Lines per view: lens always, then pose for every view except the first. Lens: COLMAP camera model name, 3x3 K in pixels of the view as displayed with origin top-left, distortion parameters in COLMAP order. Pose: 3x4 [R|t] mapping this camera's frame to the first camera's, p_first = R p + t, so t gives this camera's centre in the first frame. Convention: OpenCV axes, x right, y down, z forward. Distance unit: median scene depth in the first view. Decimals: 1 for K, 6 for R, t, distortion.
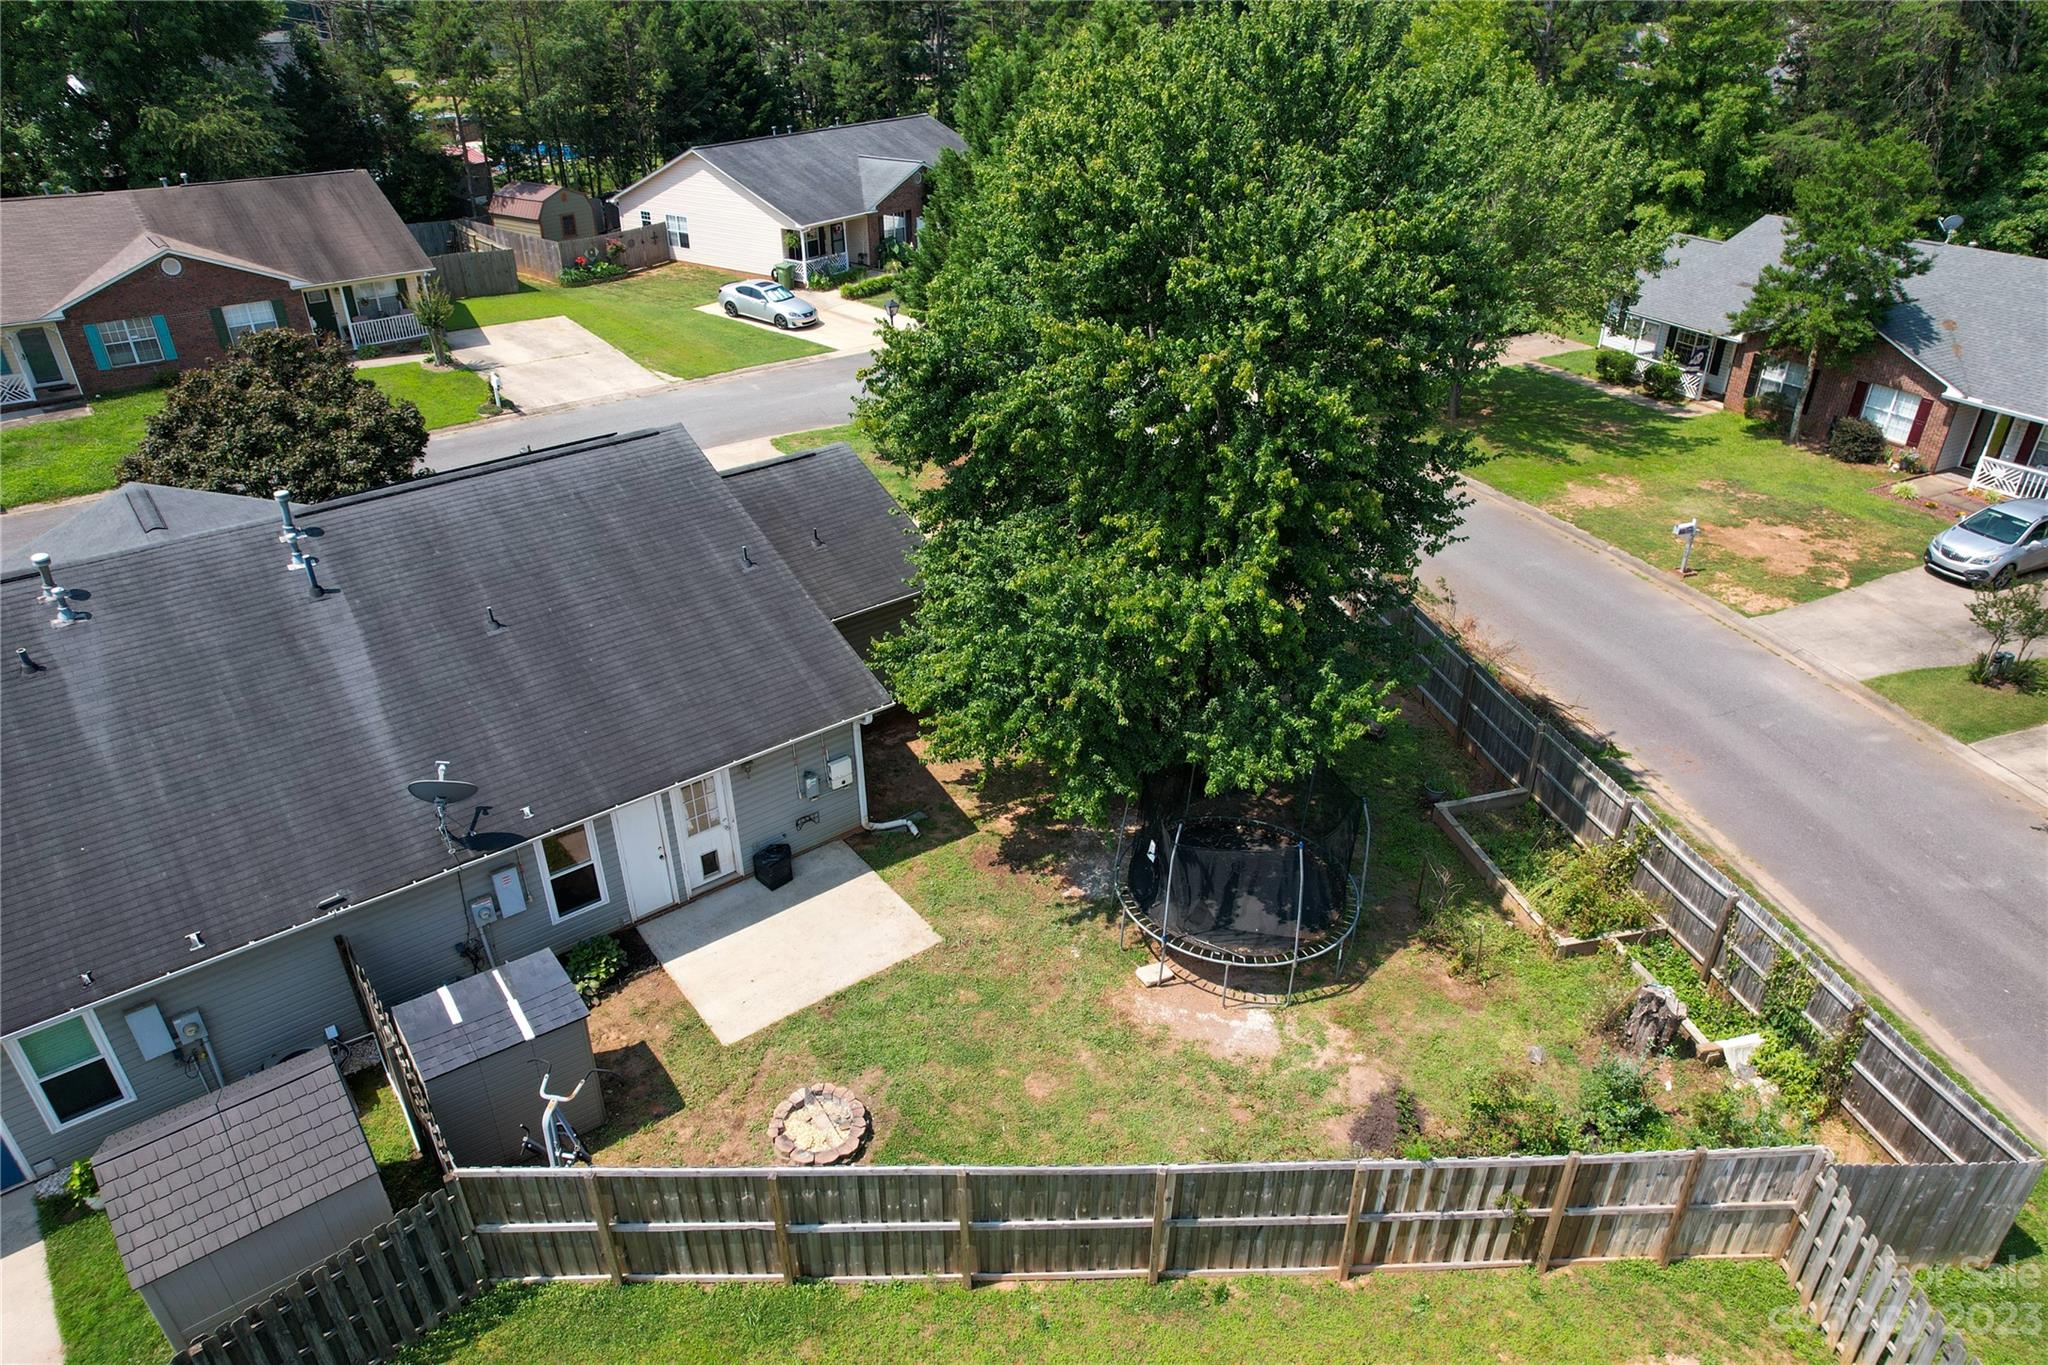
lens RADIAL K [[1309.6, 0, 1030.2], [0, 1309.6, 699.8], [0, 0, 1]] dist [-0.079881, 0.073065]
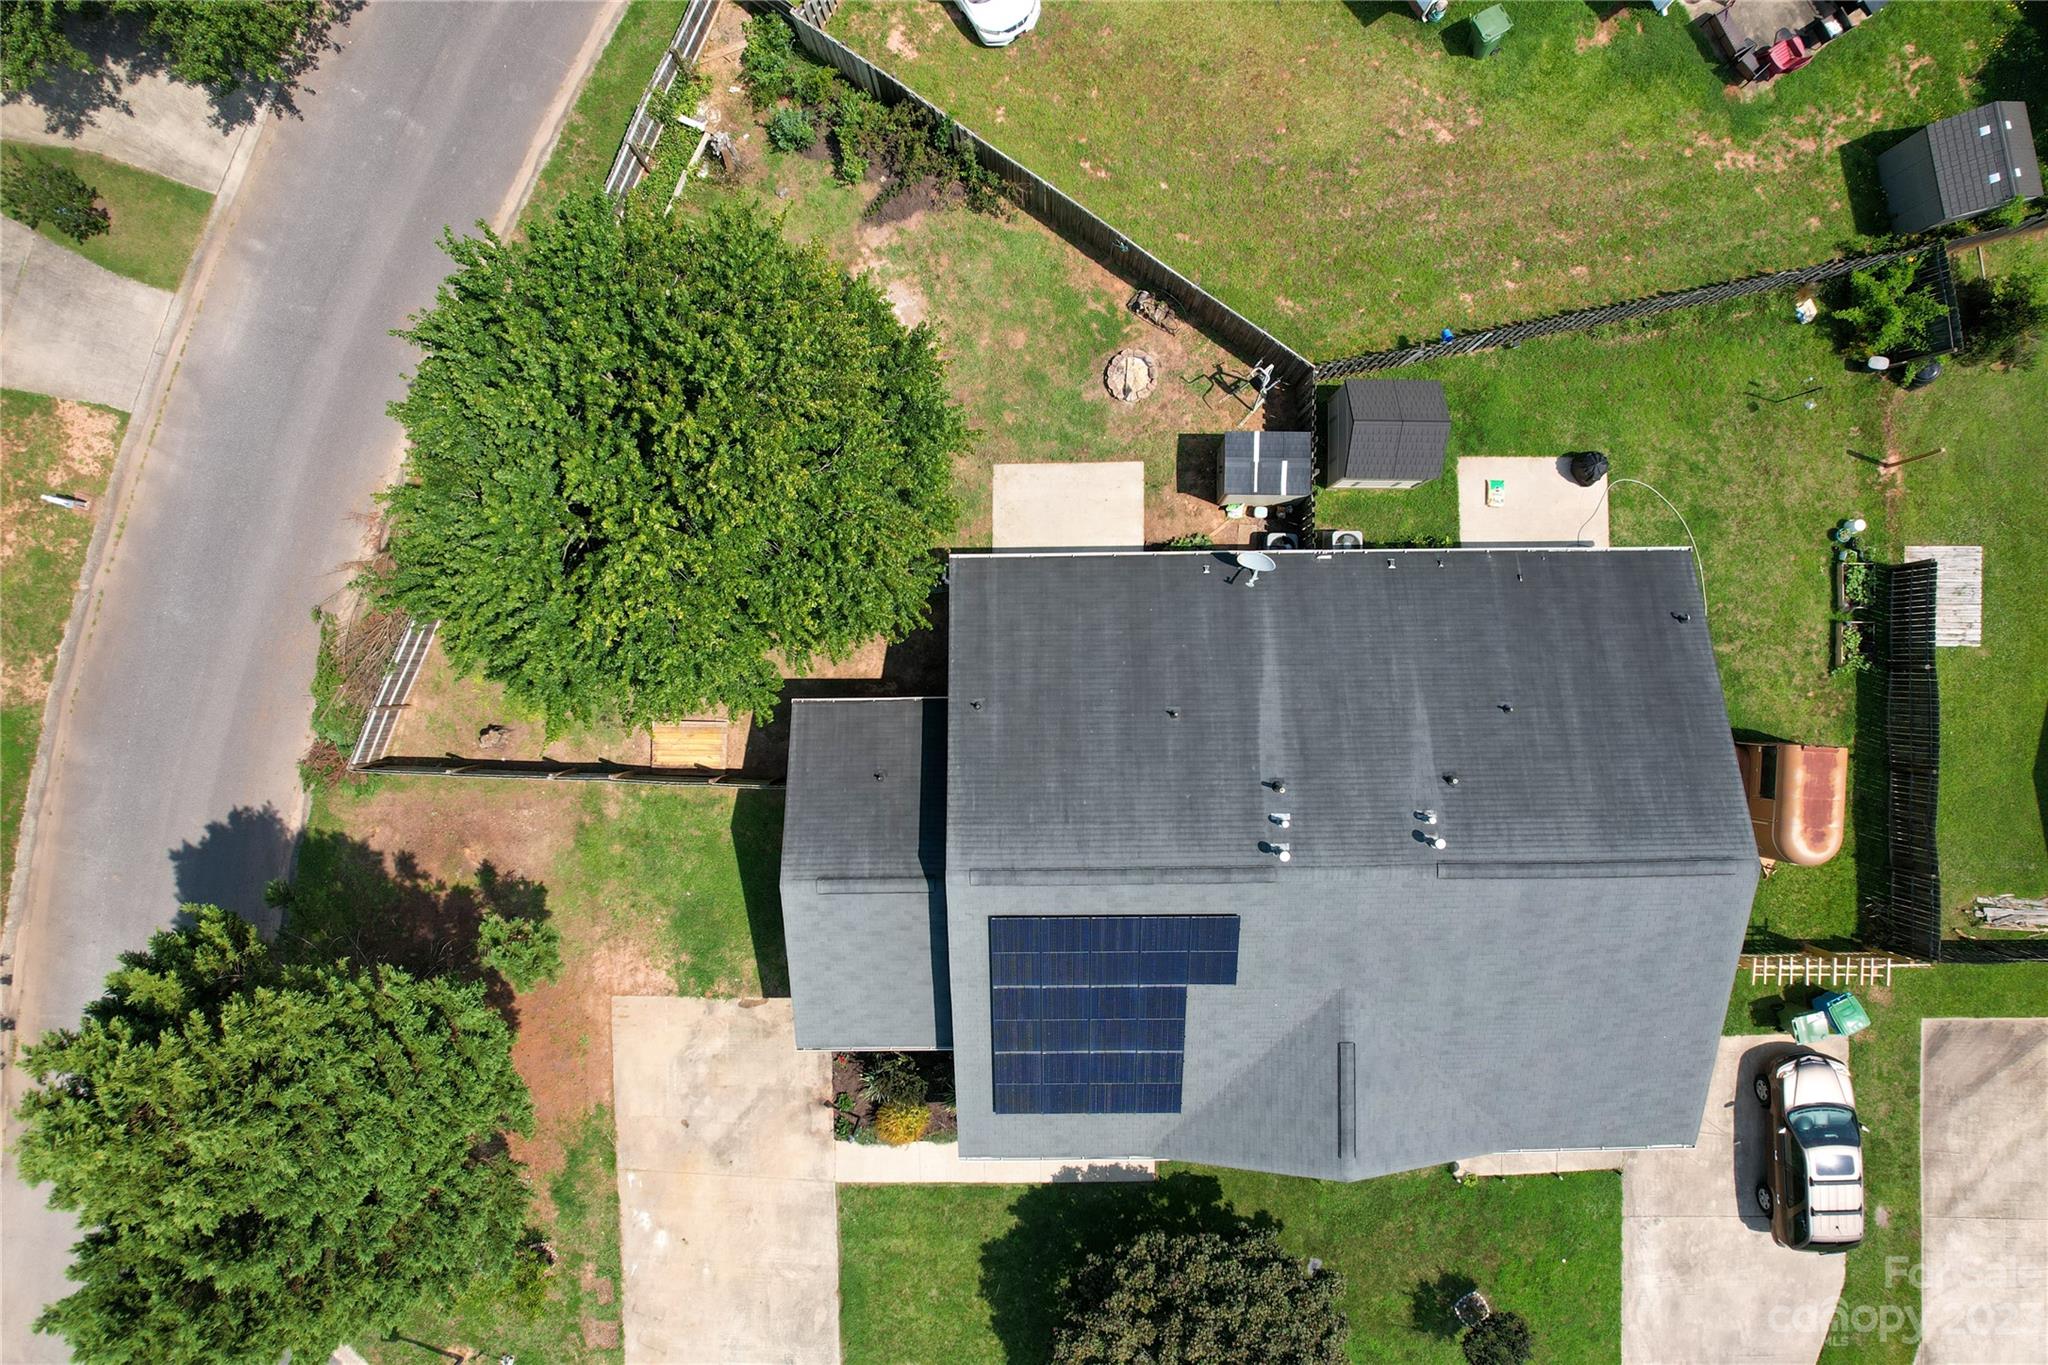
lens RADIAL K [[1309.6, 0, 1030.2], [0, 1309.6, 699.8], [0, 0, 1]] dist [-0.079881, 0.073065]
pose [[-0.792837, -0.609411, 0.005276, -0.283592], [0.310090, -0.395940, 0.864335, -1.289938], [-0.524646, 0.686913, 0.502889, 0.355454]]
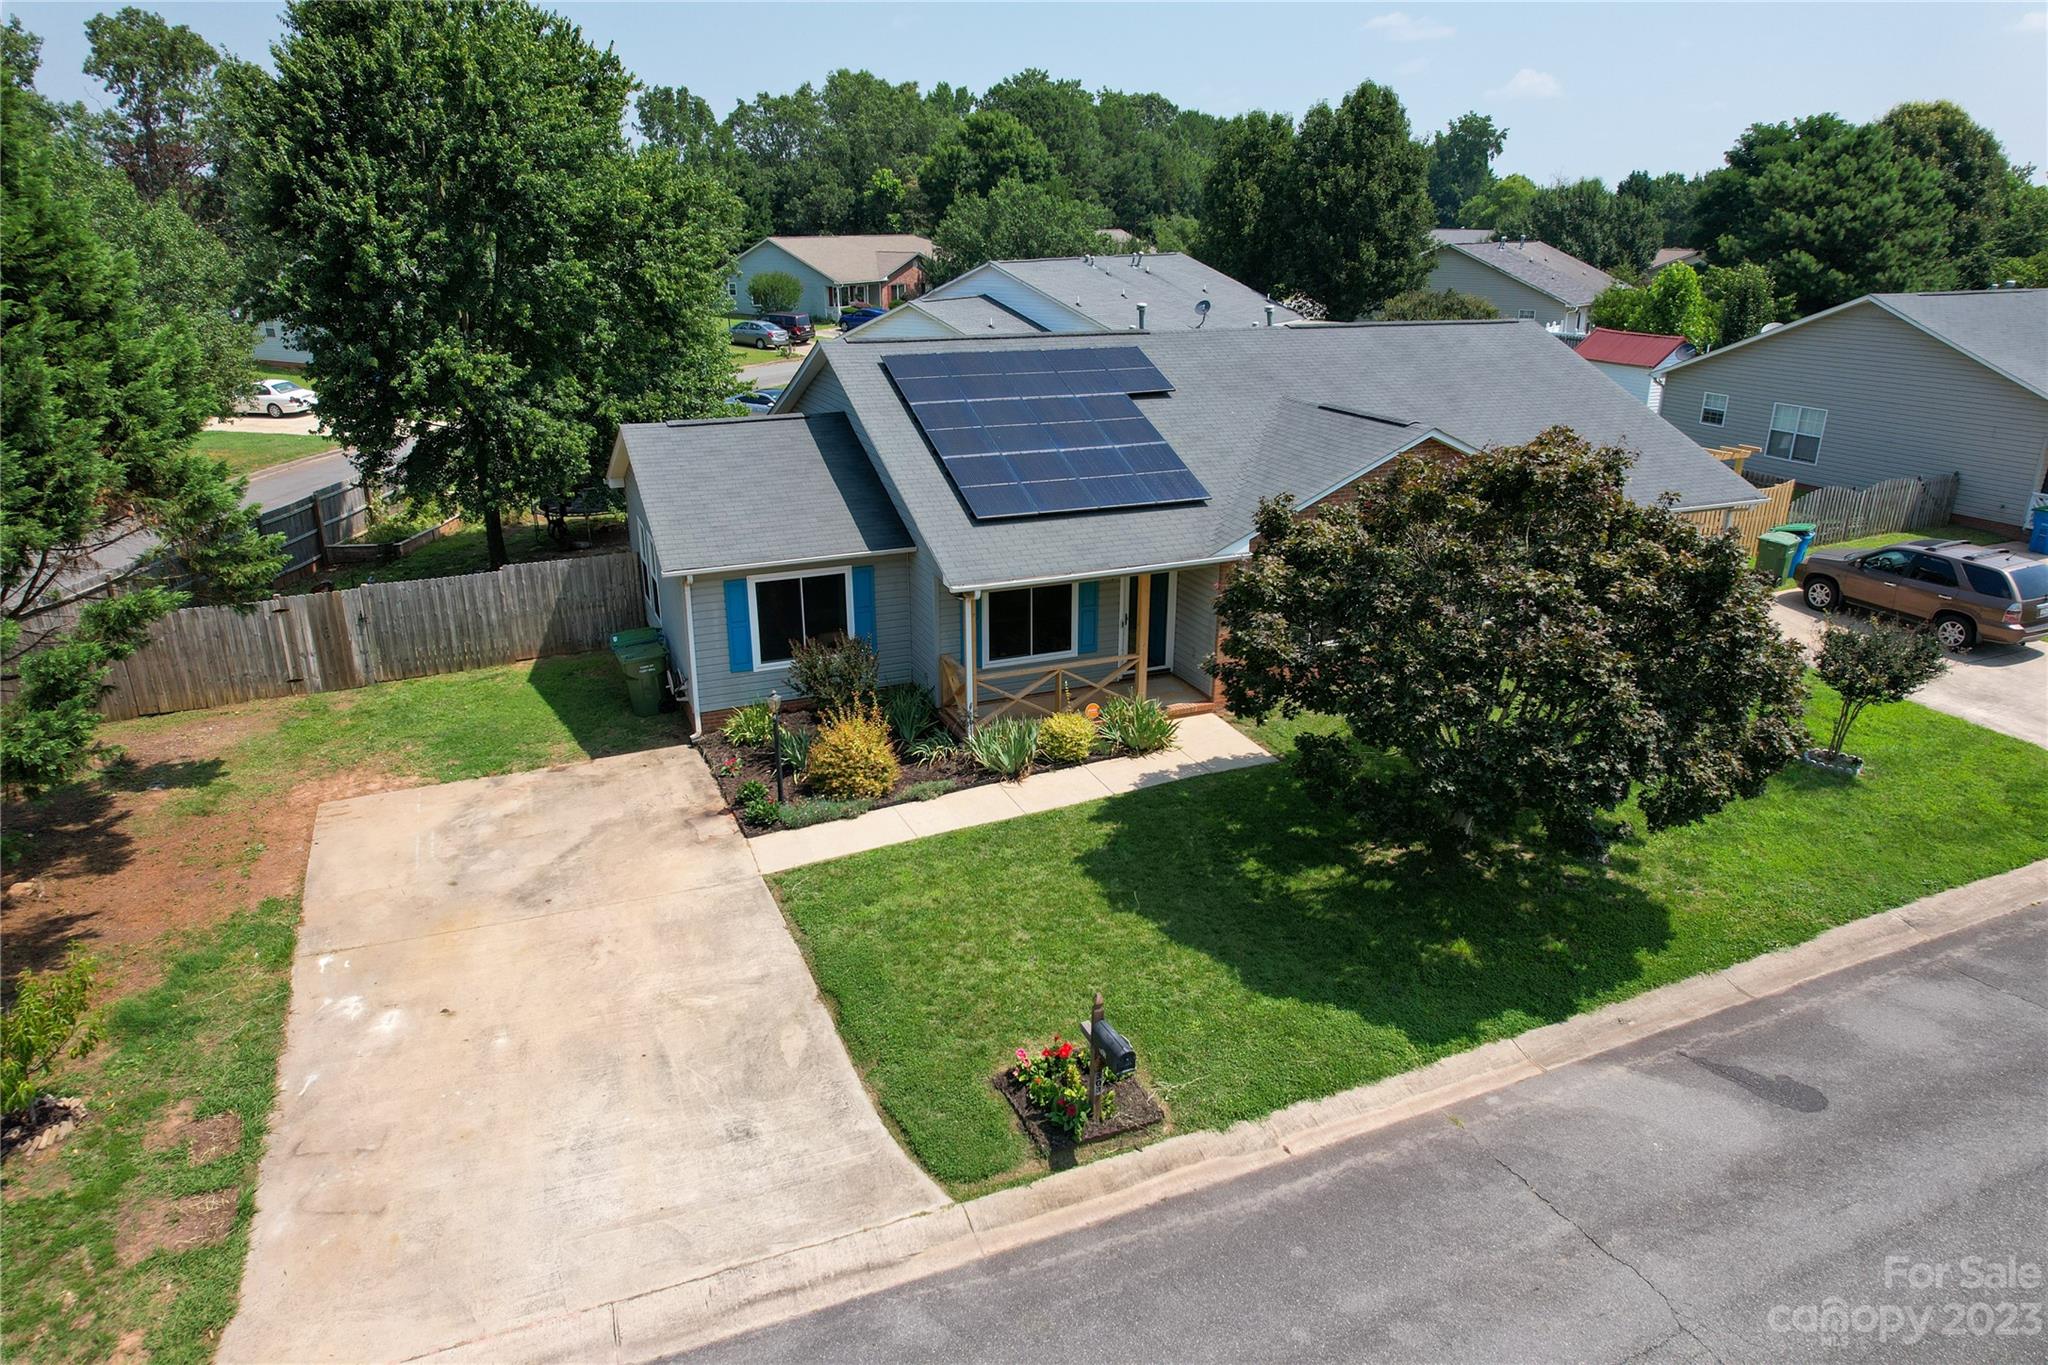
lens RADIAL K [[1309.6, 0, 1030.2], [0, 1309.6, 699.8], [0, 0, 1]] dist [-0.079881, 0.073065]
pose [[-0.967257, -0.086955, 0.238438, -0.806059], [0.127073, 0.647316, 0.751555, -0.891397], [-0.219696, 0.757246, -0.615071, 2.099263]]
